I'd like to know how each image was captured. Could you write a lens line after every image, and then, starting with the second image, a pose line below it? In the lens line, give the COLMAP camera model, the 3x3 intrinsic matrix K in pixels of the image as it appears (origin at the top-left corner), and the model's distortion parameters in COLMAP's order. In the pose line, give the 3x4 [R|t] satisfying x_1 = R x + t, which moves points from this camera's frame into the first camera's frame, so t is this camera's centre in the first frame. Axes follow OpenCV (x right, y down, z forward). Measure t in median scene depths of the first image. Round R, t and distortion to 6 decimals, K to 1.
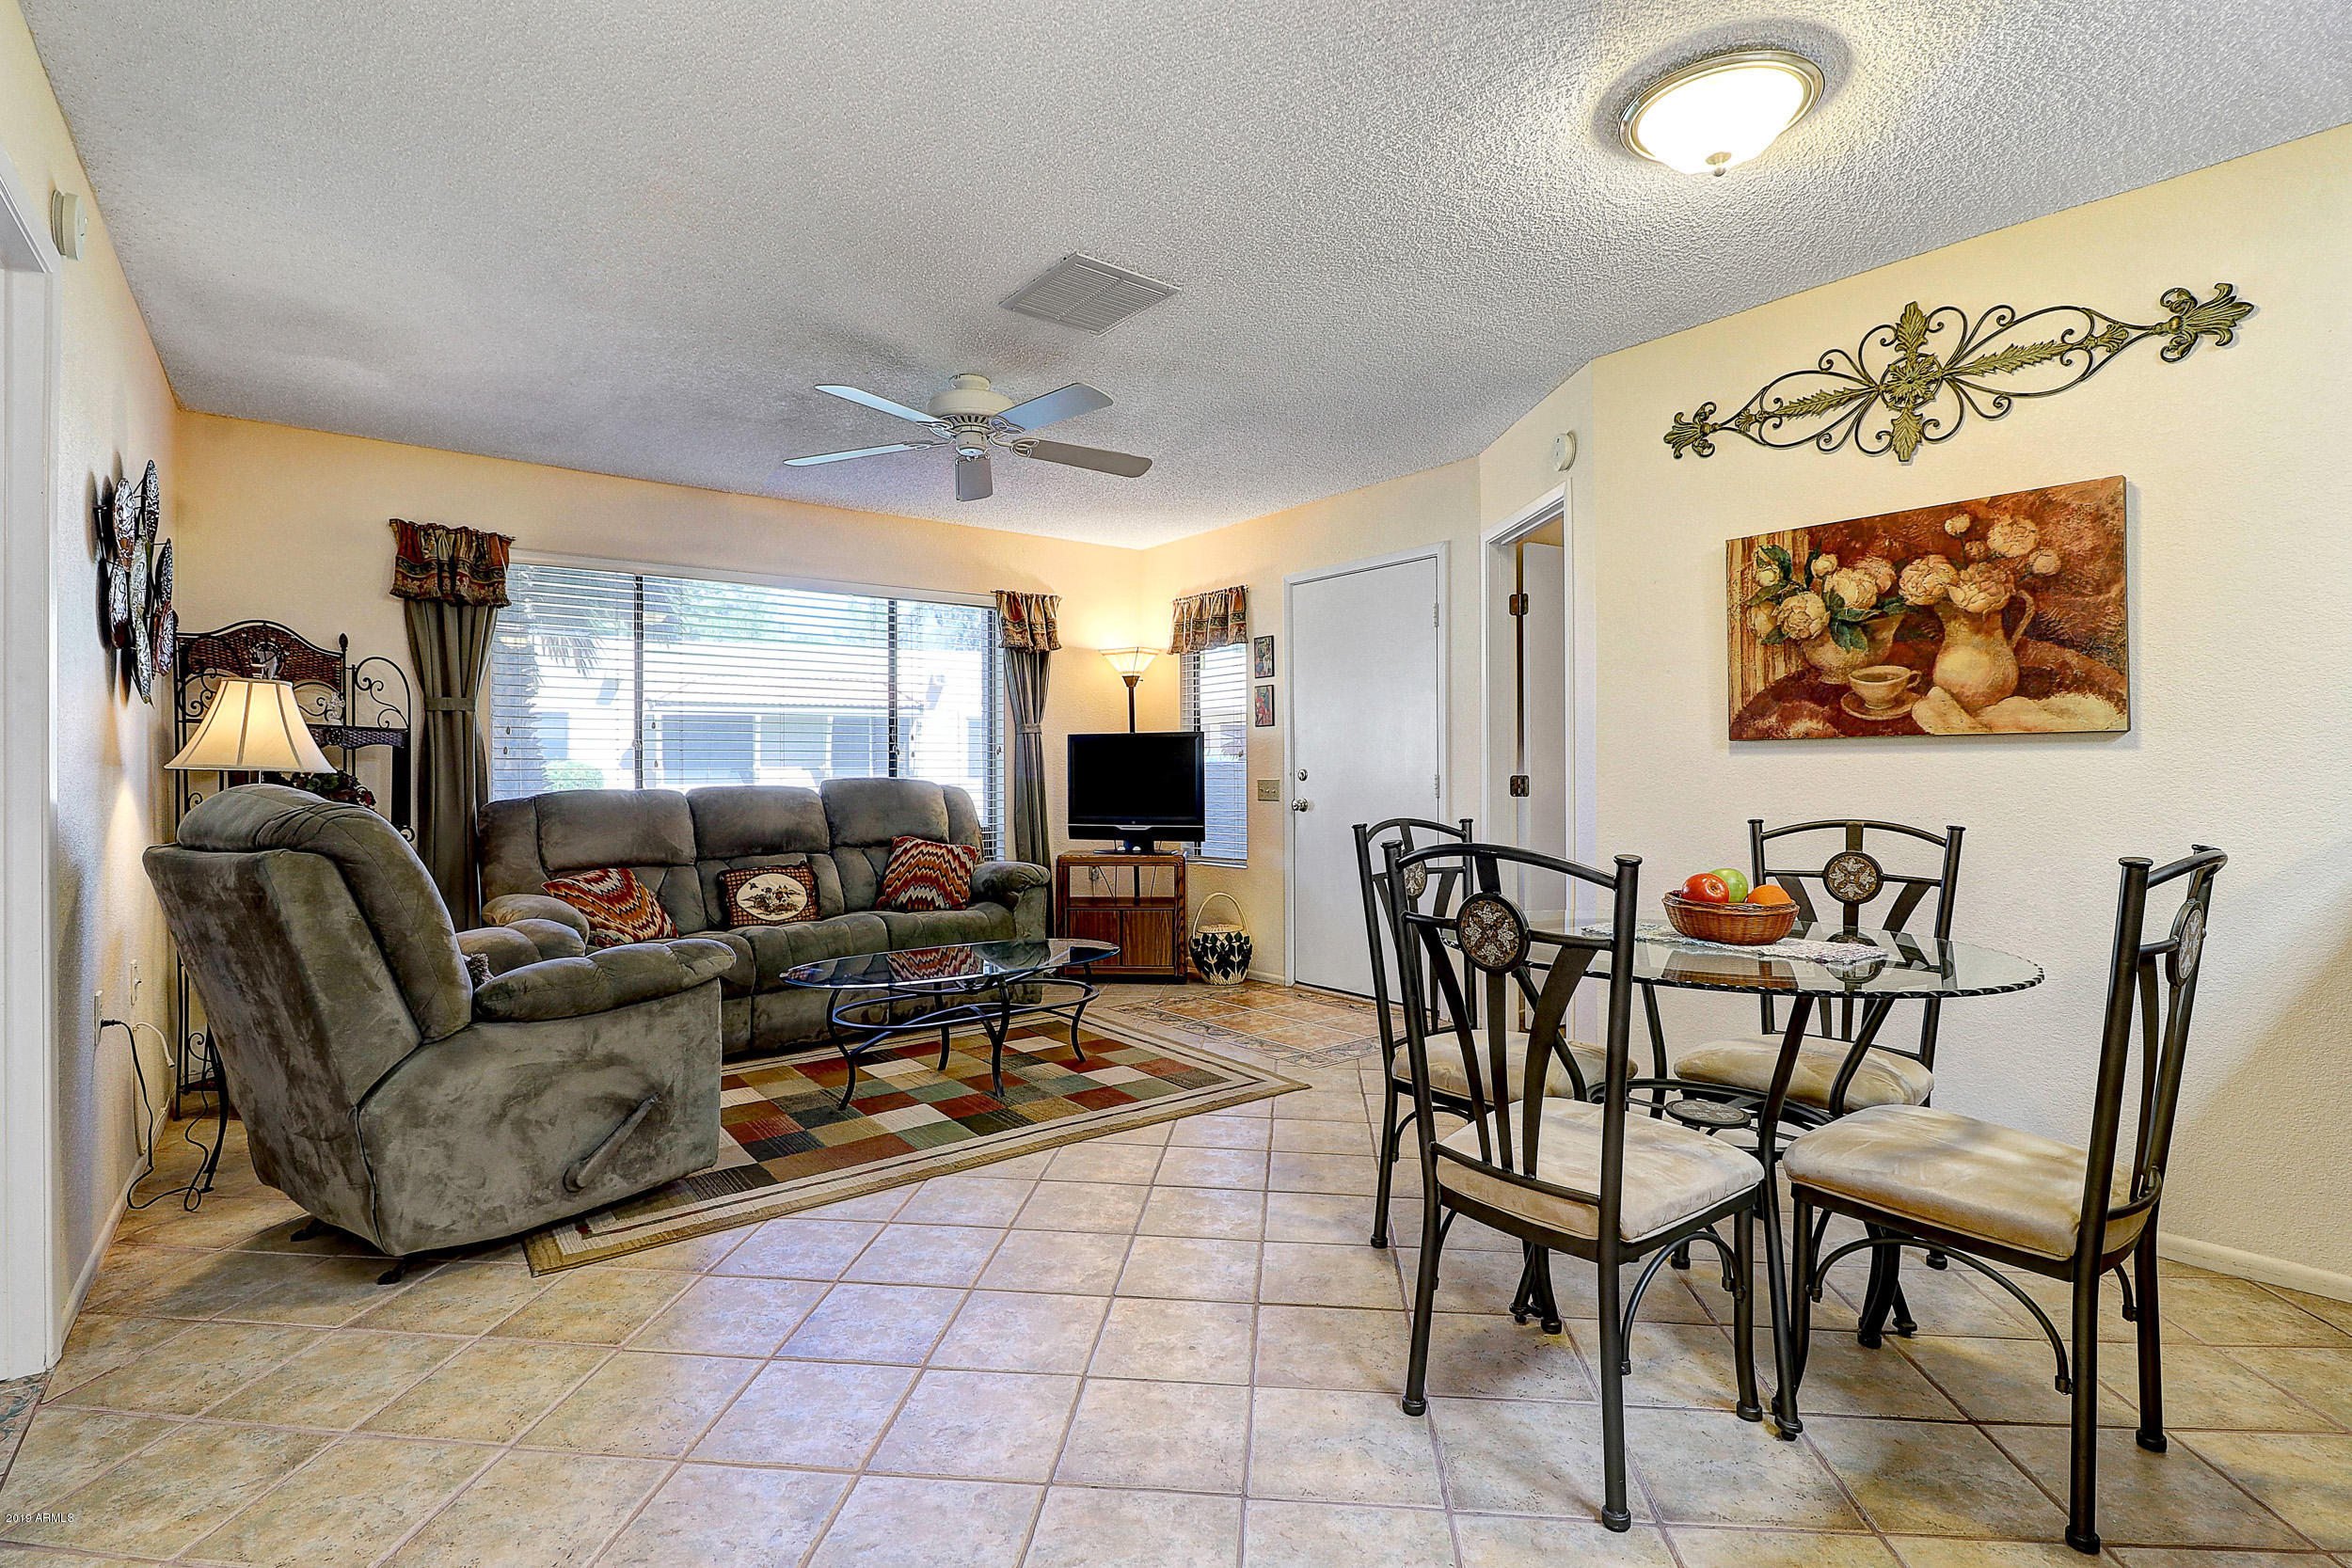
lens RADIAL K [[1081.5, 0, 1173.5], [0, 1081.5, 762.2], [0, 0, 1]] dist [0.002174, -0.010061]
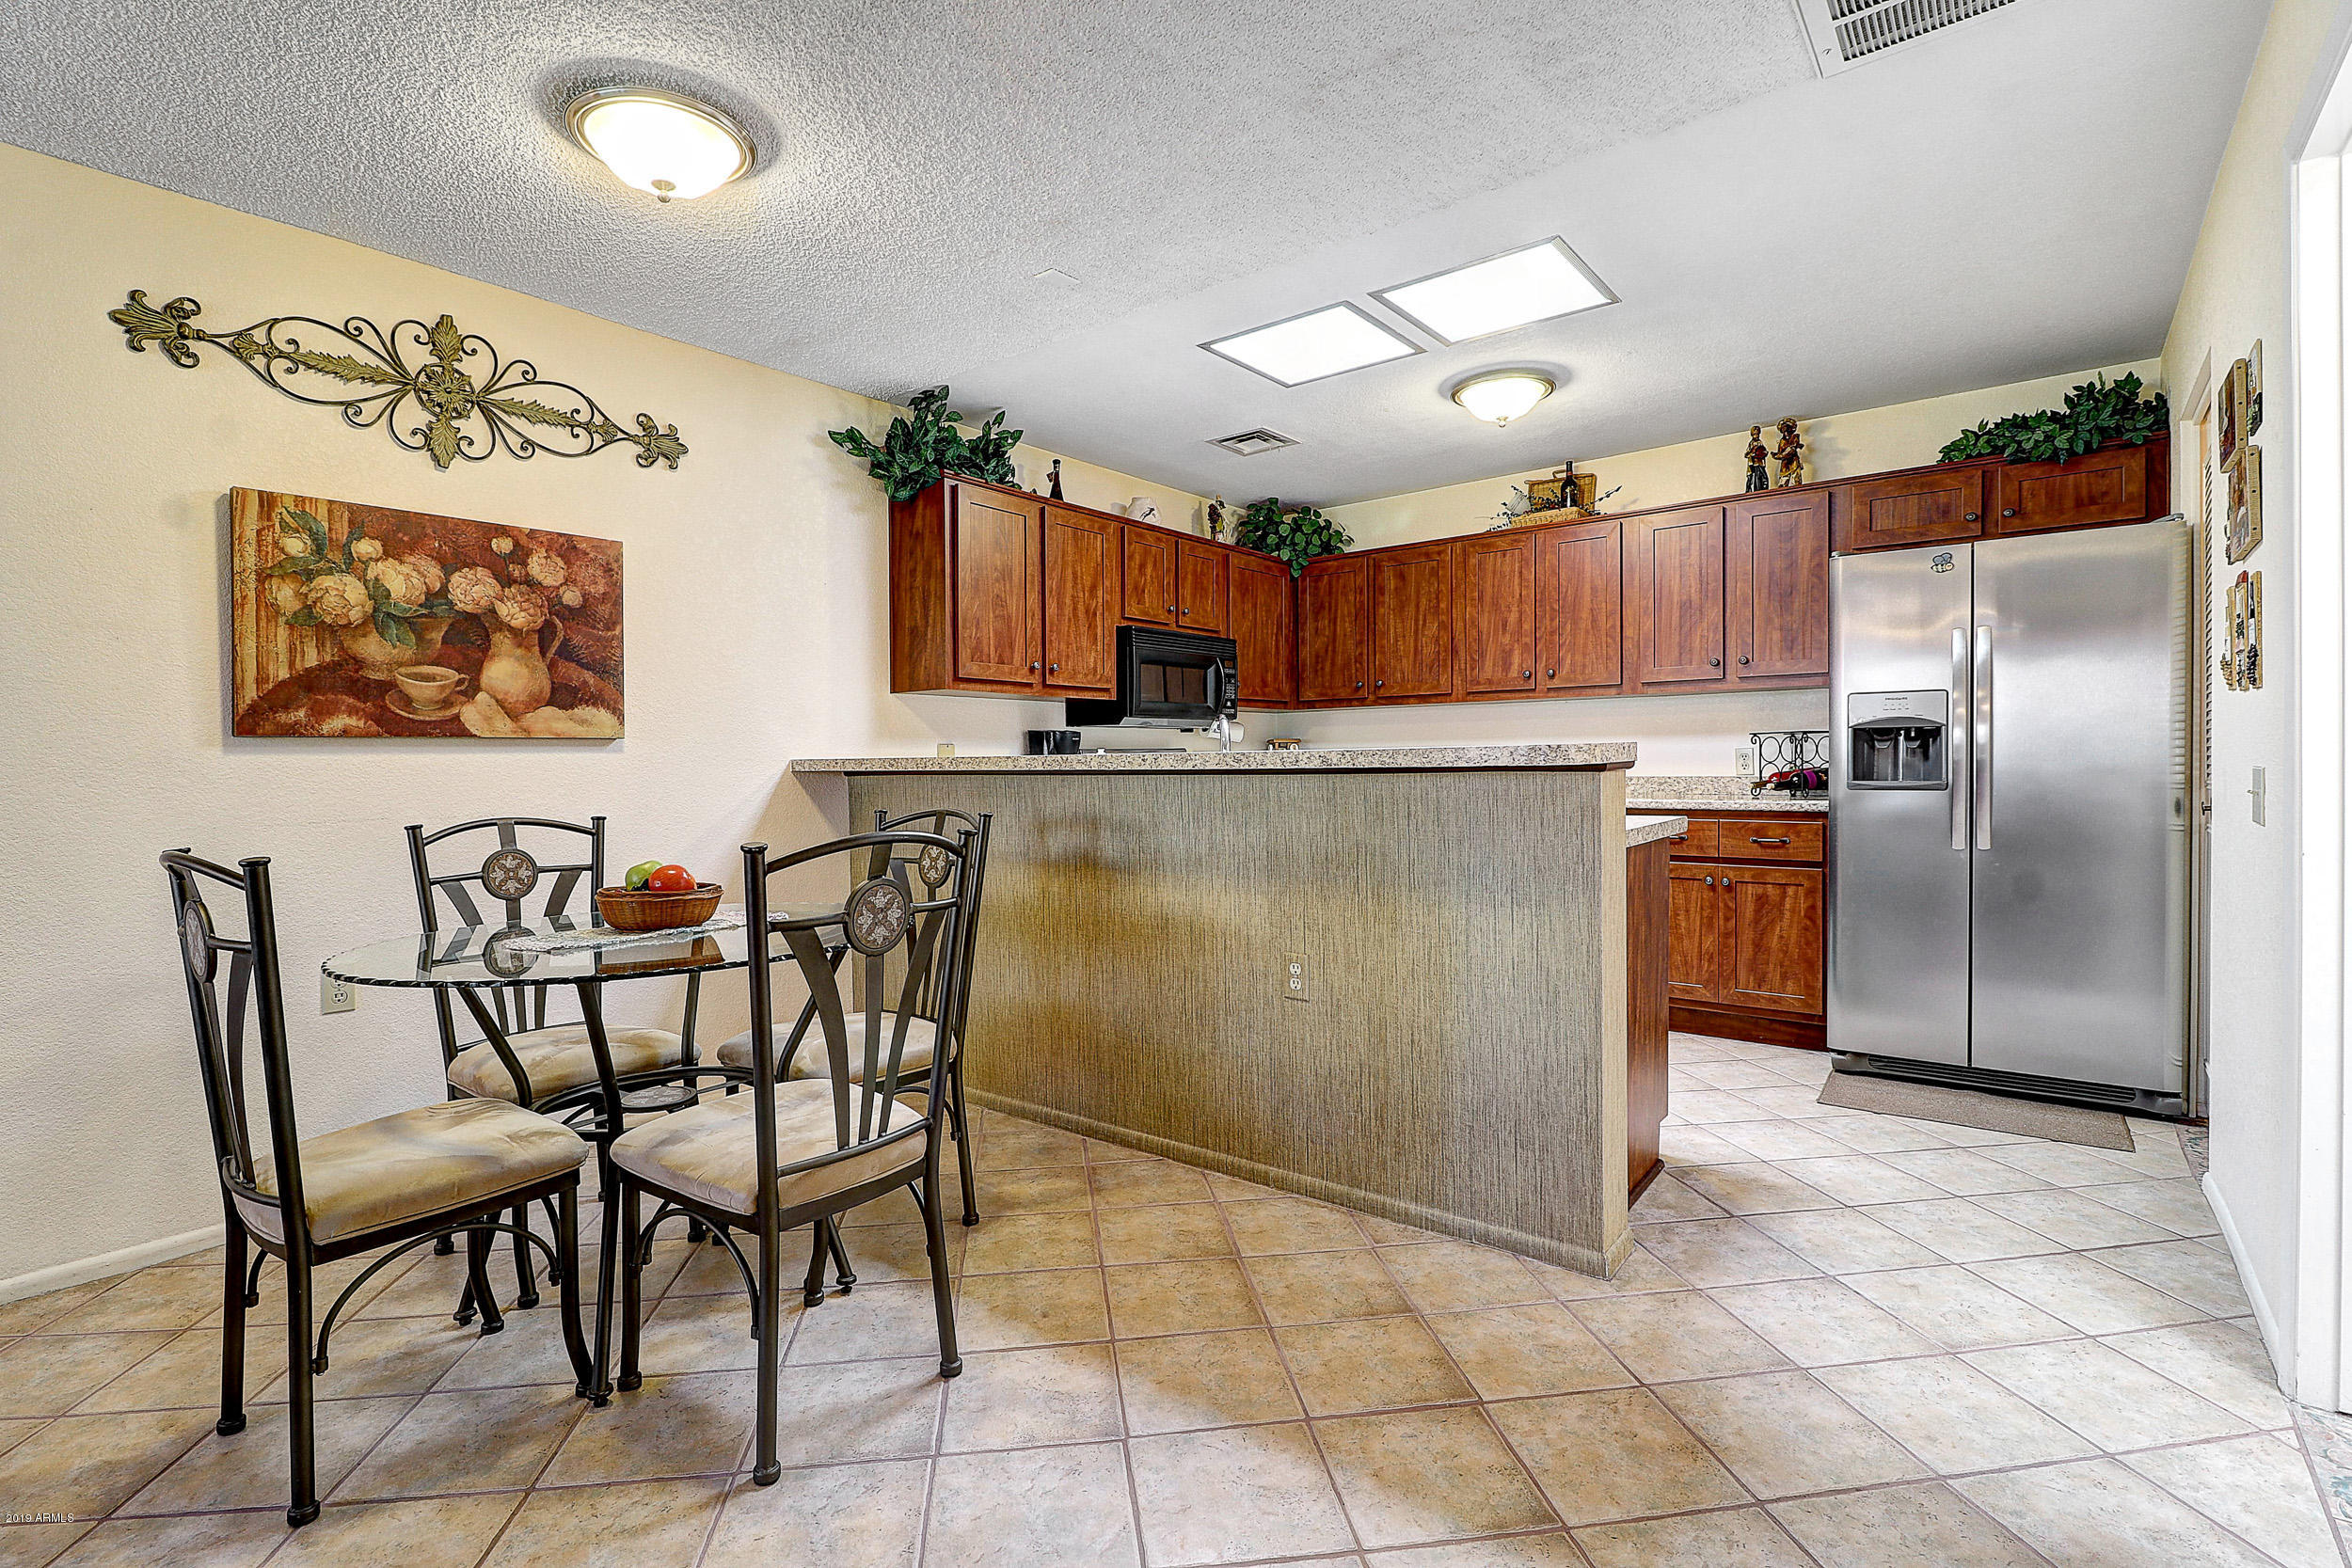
lens RADIAL K [[1081.5, 0, 1169.9], [0, 1081.5, 763.3], [0, 0, 1]] dist [0.002174, -0.010061]
pose [[-0.227159, 0.005654, 0.973841, -0.294470], [0.008037, 0.999960, -0.003931, 0.006049], [-0.973825, 0.006933, -0.227195, 0.356264]]
